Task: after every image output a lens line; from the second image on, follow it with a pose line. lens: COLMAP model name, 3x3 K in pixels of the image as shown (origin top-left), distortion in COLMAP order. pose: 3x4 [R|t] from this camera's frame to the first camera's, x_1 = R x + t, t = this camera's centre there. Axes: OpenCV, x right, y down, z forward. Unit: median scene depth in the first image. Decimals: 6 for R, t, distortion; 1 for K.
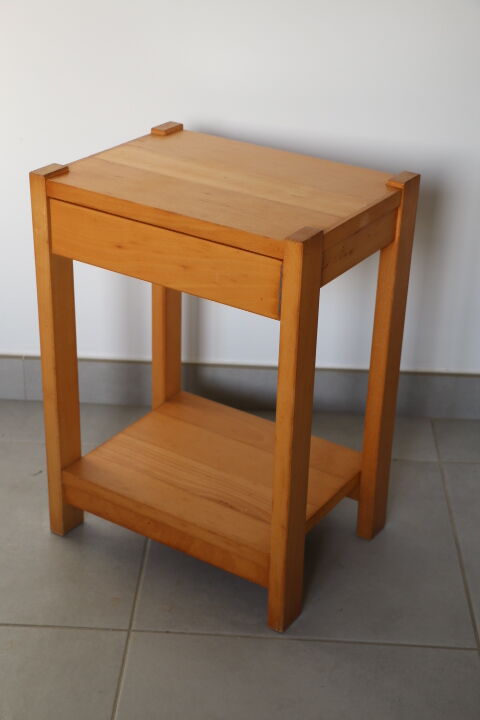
lens RADIAL K [[1165.1, 0, 214.4], [0, 1165.1, 359.0], [0, 0, 1]] dist [0.046795, 0.223308]
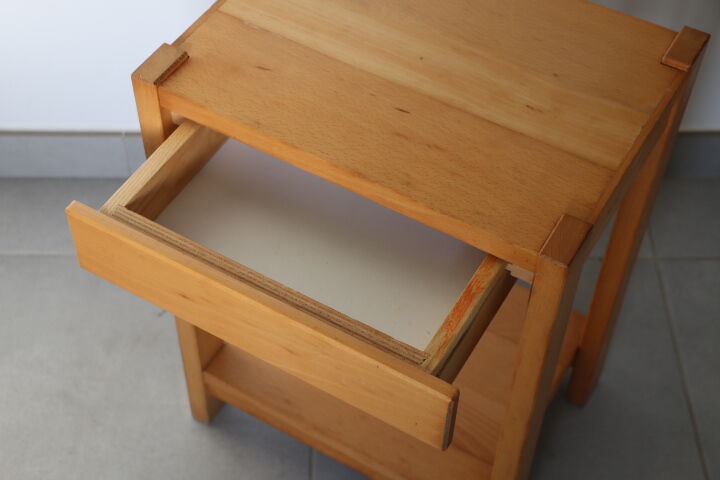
lens RADIAL K [[1165.1, 0, 321.4], [0, 1165.1, 240.3], [0, 0, 1]] dist [0.046795, 0.223308]
pose [[0.998363, -0.055425, 0.014135, -0.055615], [0.045630, 0.920753, 0.387468, -0.281614], [-0.034490, -0.386188, 0.921775, 0.297257]]
